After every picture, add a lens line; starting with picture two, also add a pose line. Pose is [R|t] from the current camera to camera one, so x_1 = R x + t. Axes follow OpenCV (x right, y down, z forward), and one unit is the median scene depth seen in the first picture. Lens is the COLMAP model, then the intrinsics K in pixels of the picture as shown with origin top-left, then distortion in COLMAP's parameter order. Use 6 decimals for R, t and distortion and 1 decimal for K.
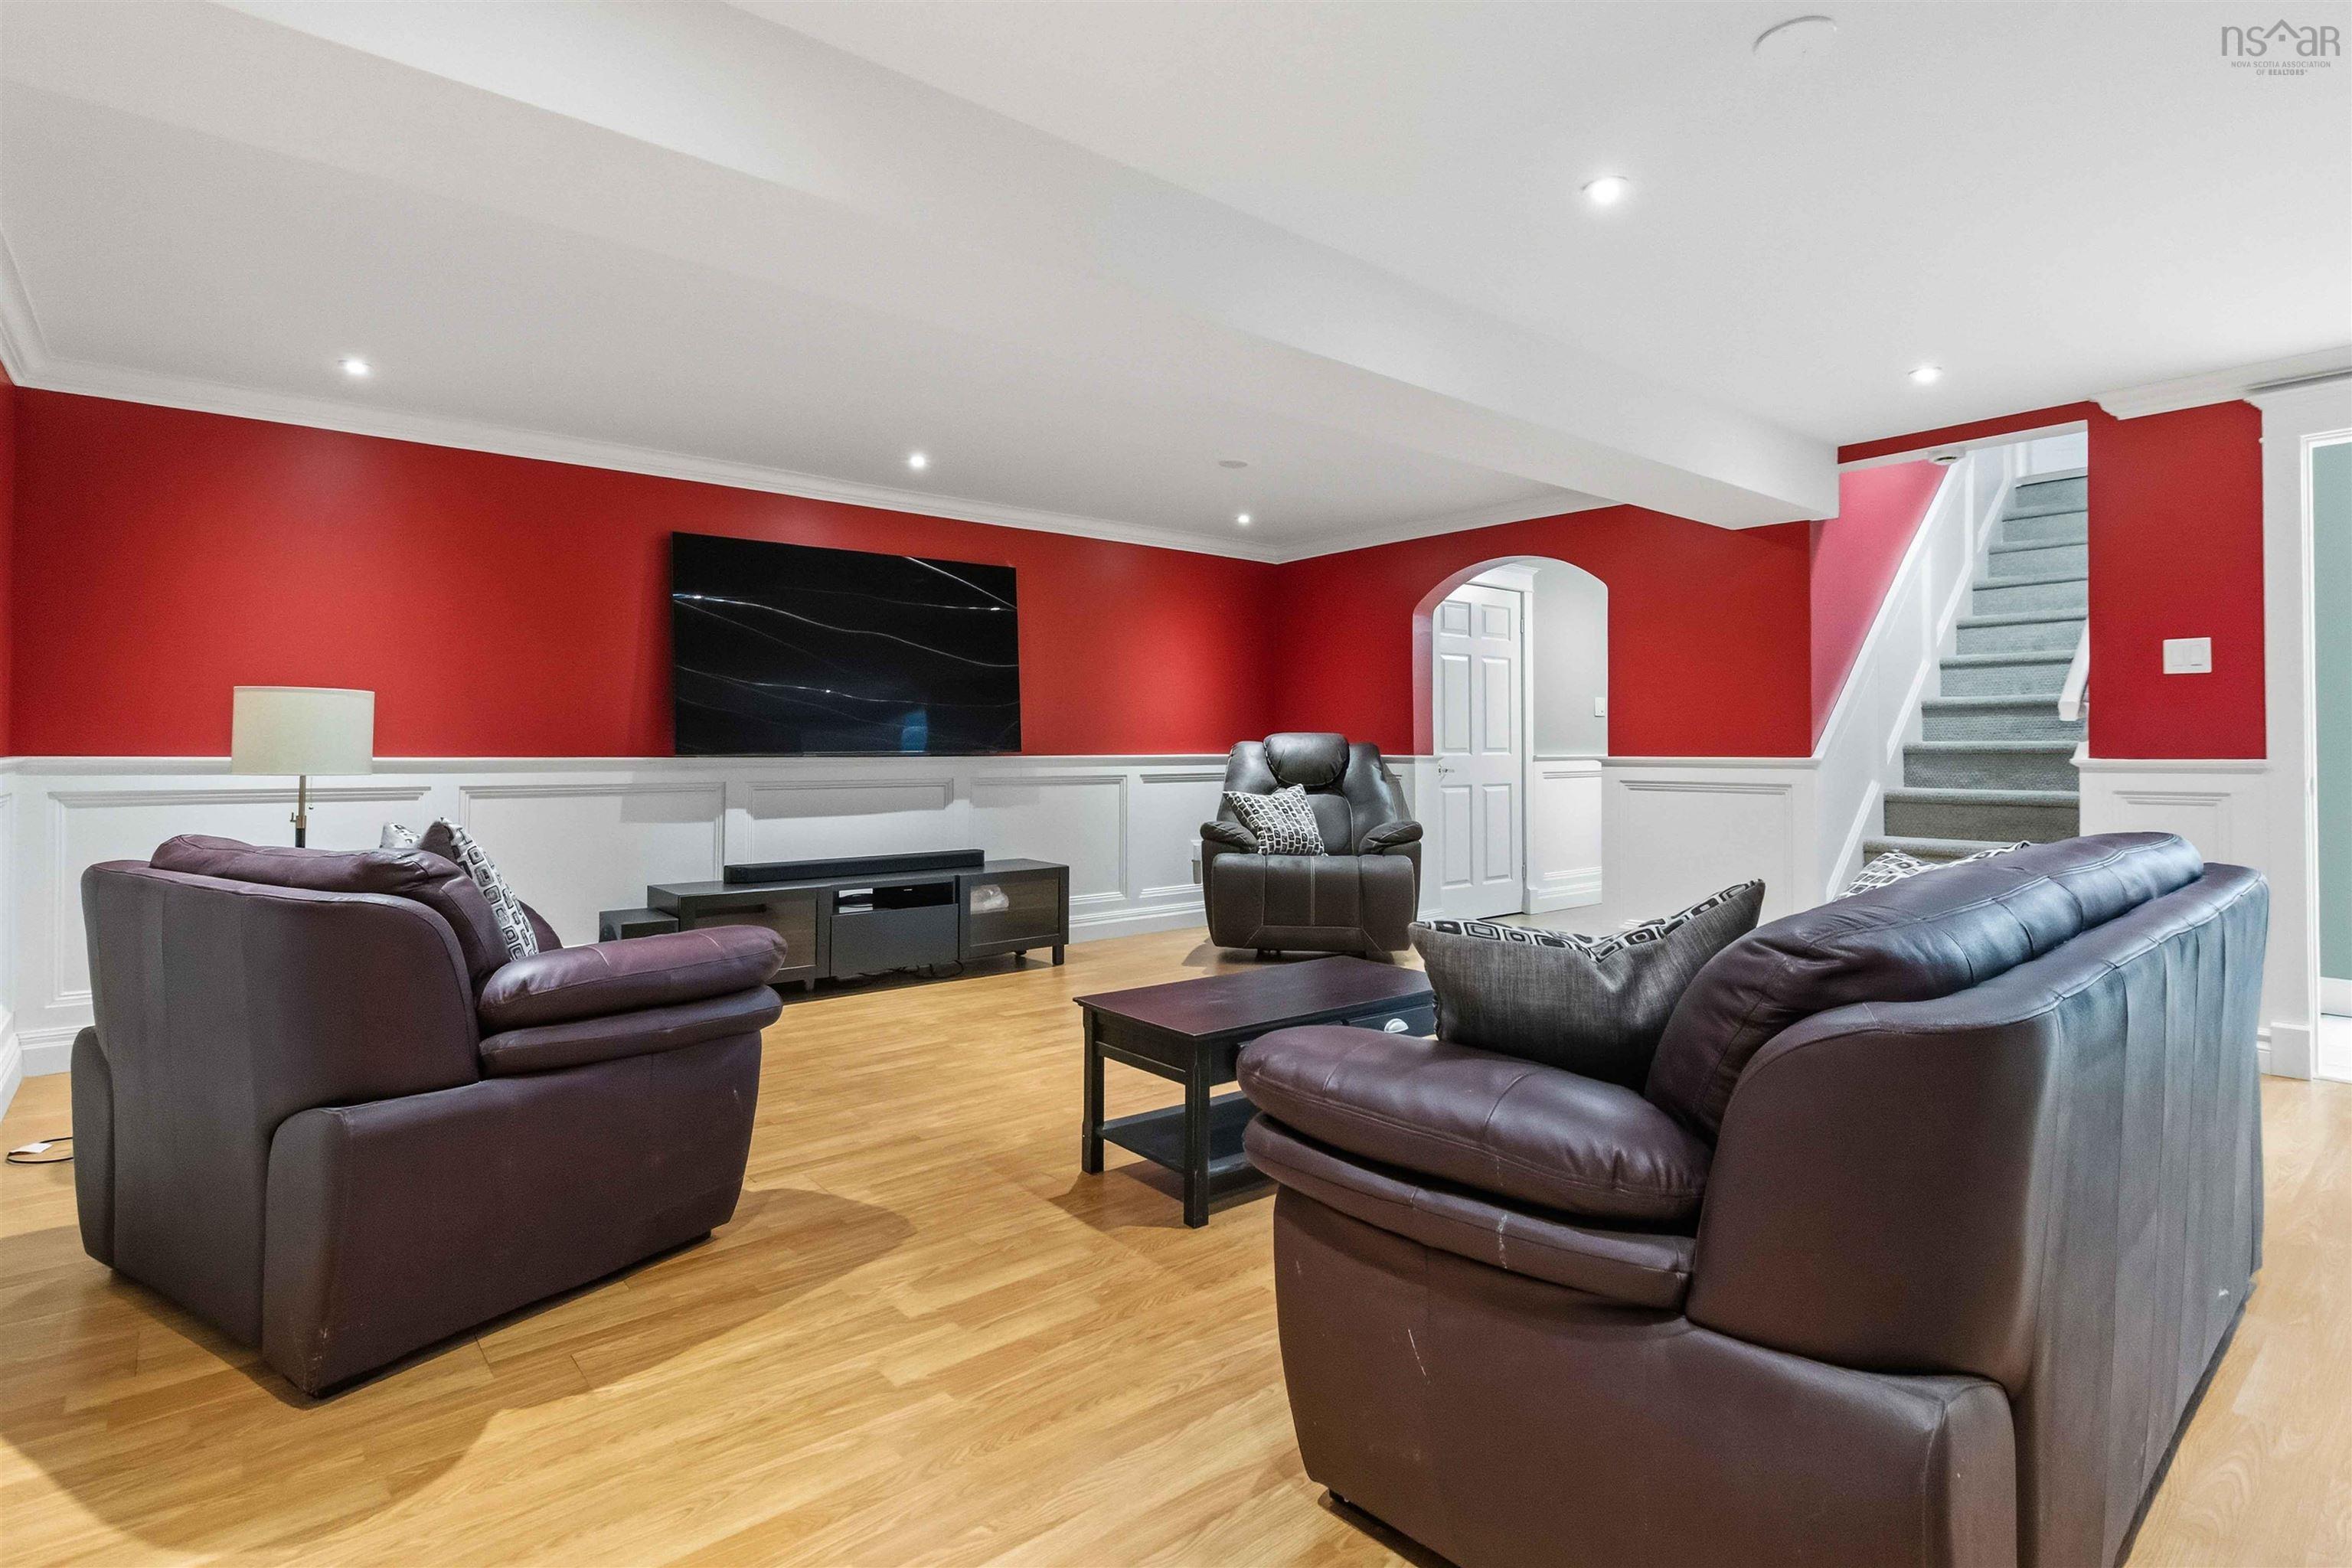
lens RADIAL K [[1143.1, 0, 1175.2], [0, 1143.1, 754.4], [0, 0, 1]] dist [-0.002701, -0.000413]
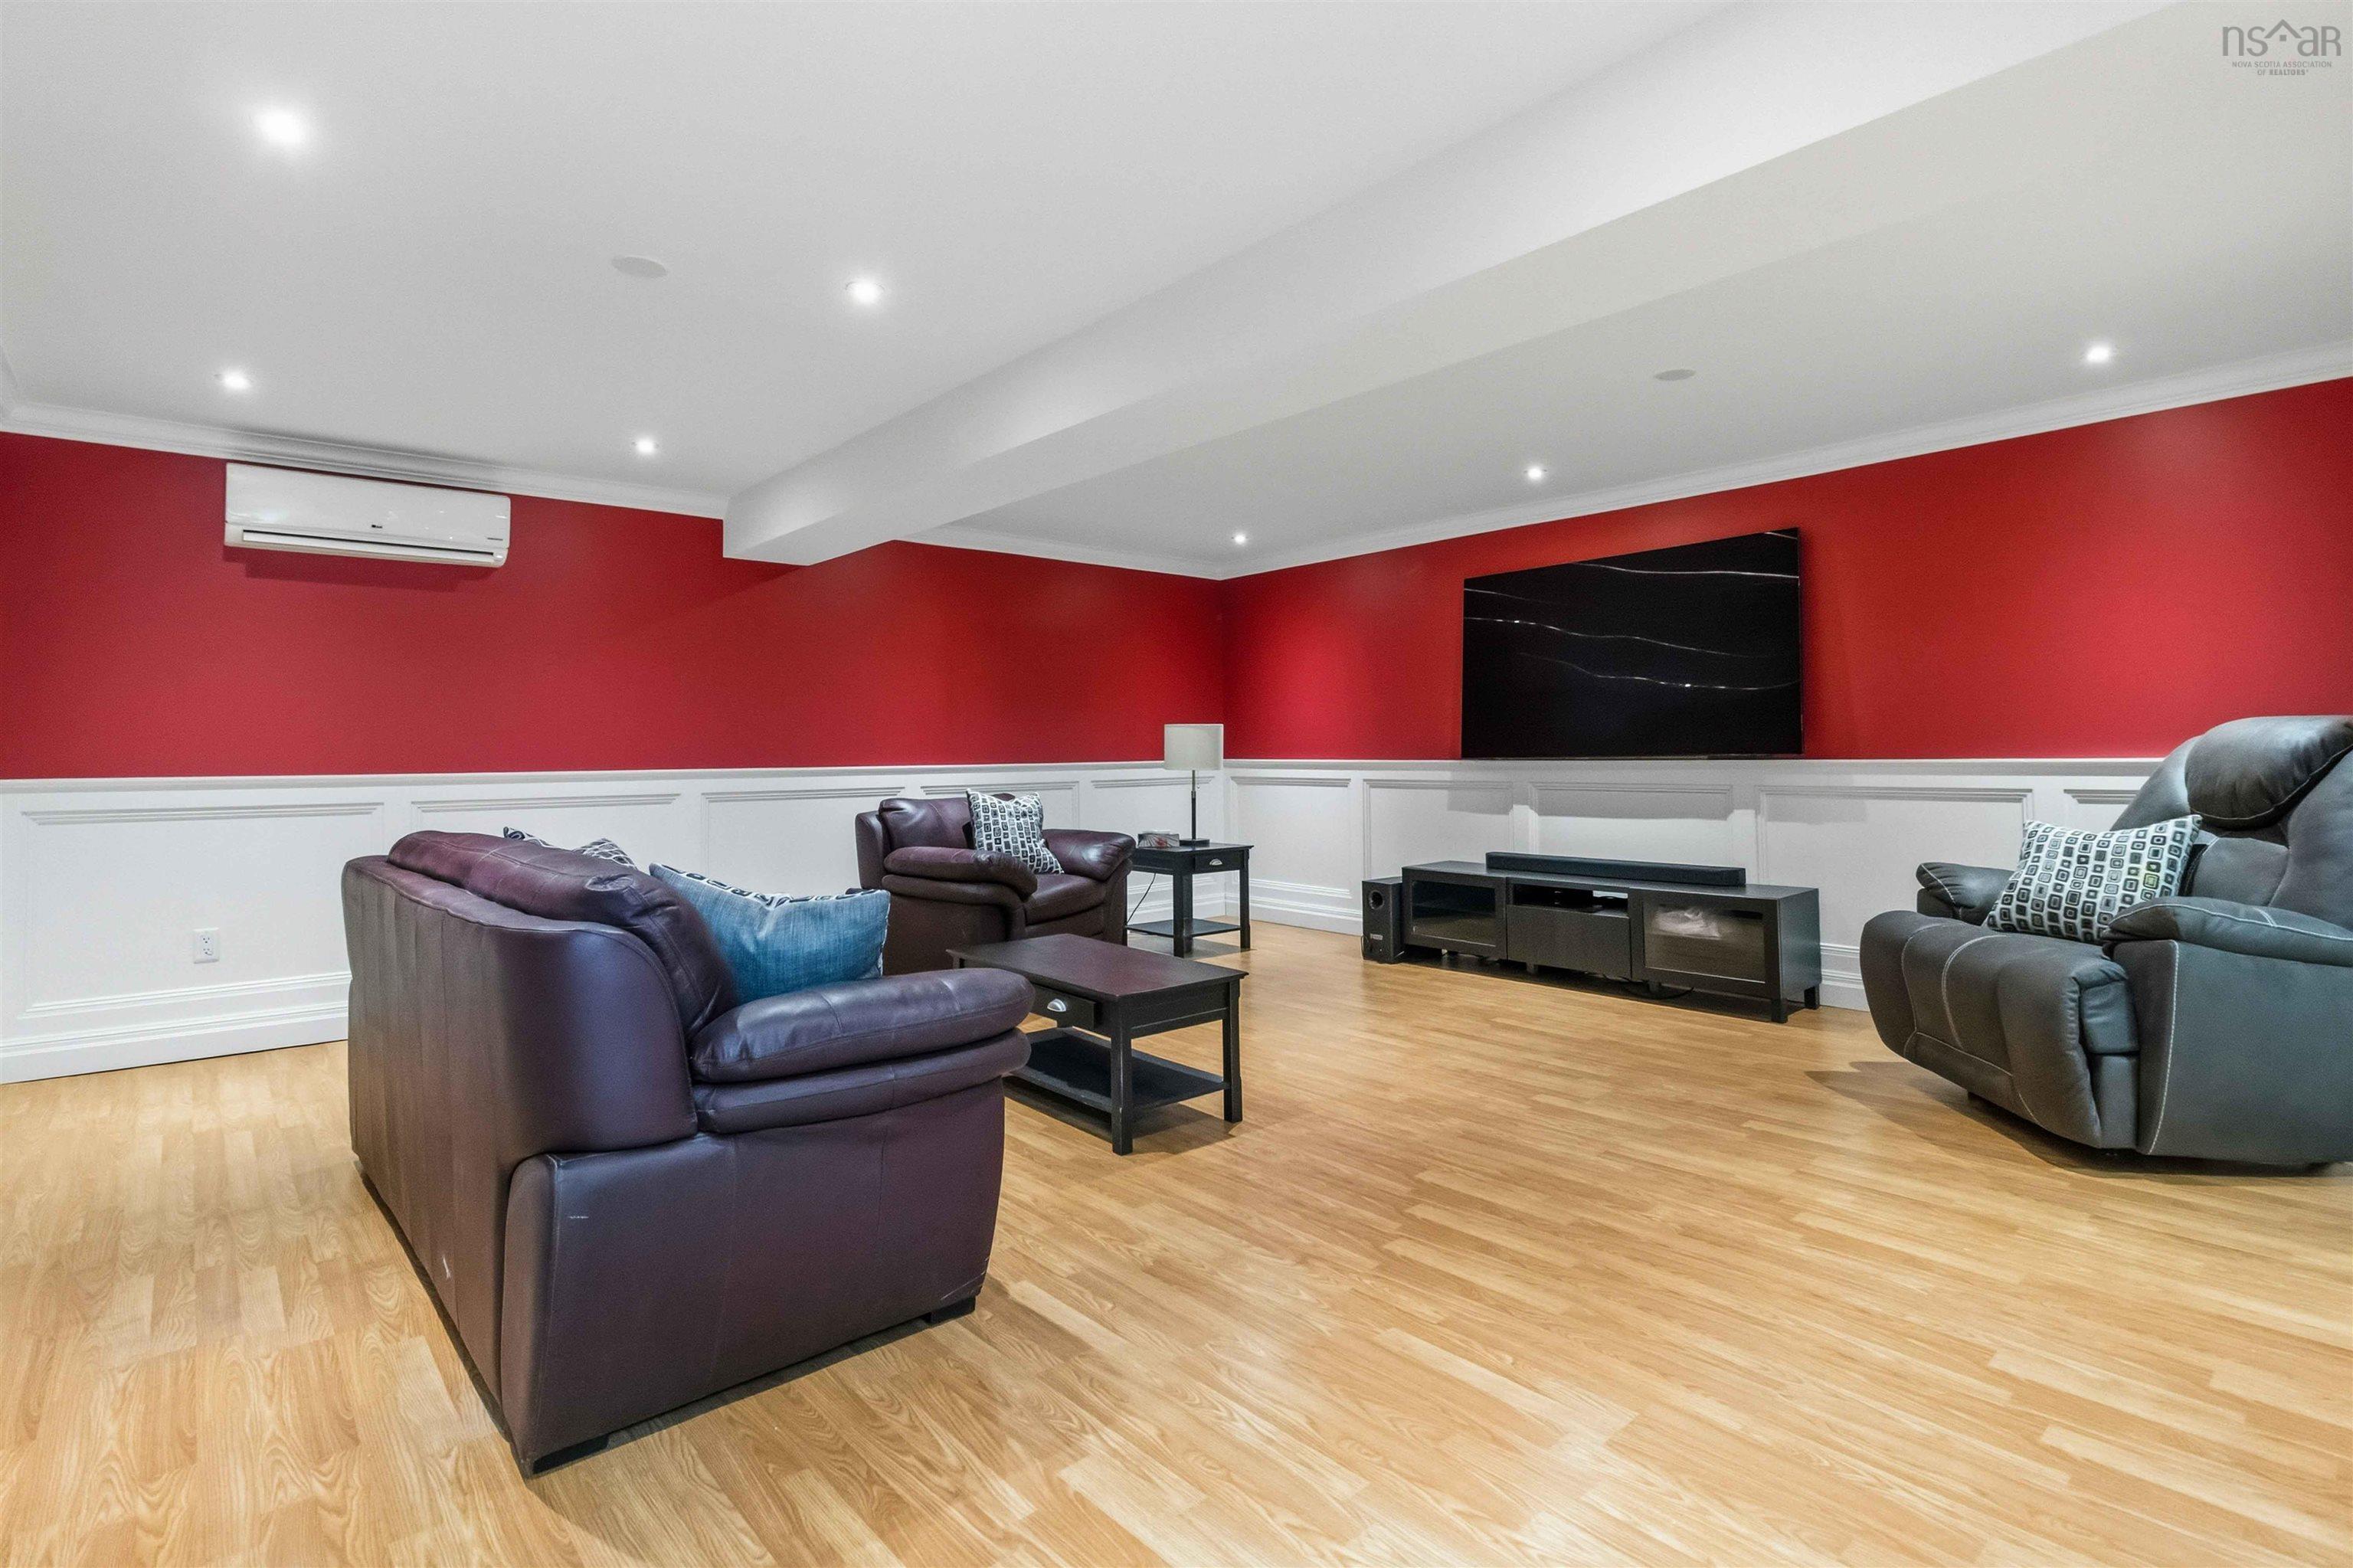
lens RADIAL K [[1143.6, 0, 1175.7], [0, 1143.6, 754.4], [0, 0, 1]] dist [-0.002701, -0.000413]
pose [[0.028297, -0.000892, -0.999599, 0.752334], [0.003838, 0.999992, -0.000783, -0.003790], [0.999592, -0.003814, 0.028300, 0.618448]]
